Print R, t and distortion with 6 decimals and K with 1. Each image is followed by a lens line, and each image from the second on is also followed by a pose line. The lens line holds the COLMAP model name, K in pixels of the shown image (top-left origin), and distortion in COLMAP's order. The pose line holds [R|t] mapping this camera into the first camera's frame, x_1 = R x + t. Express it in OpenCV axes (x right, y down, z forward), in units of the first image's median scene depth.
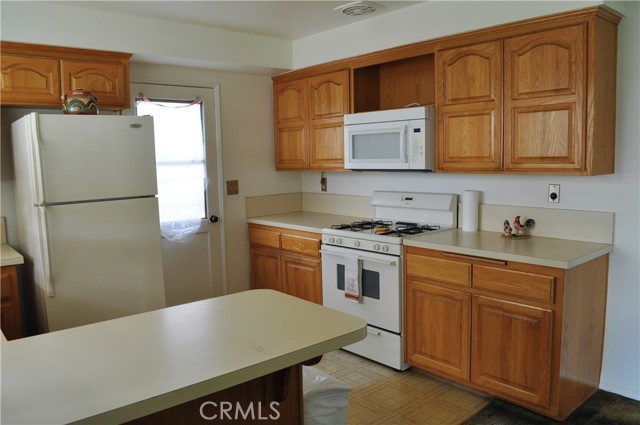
lens RADIAL K [[498.5, 0, 318.9], [0, 498.5, 213.9], [0, 0, 1]] dist [-0.082265, 0.009866]
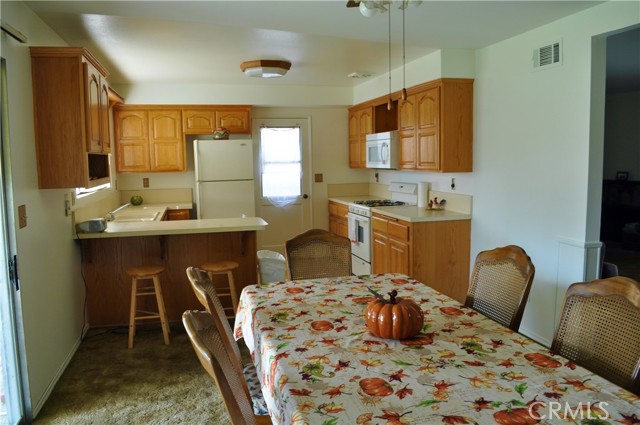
lens RADIAL K [[498.5, 0, 319.5], [0, 498.5, 213.0], [0, 0, 1]] dist [-0.082265, 0.009866]
pose [[0.896148, 0.054151, -0.440439, 0.649019], [-0.052246, 0.998499, 0.016459, 0.041147], [0.440669, 0.008261, 0.897632, -0.548168]]
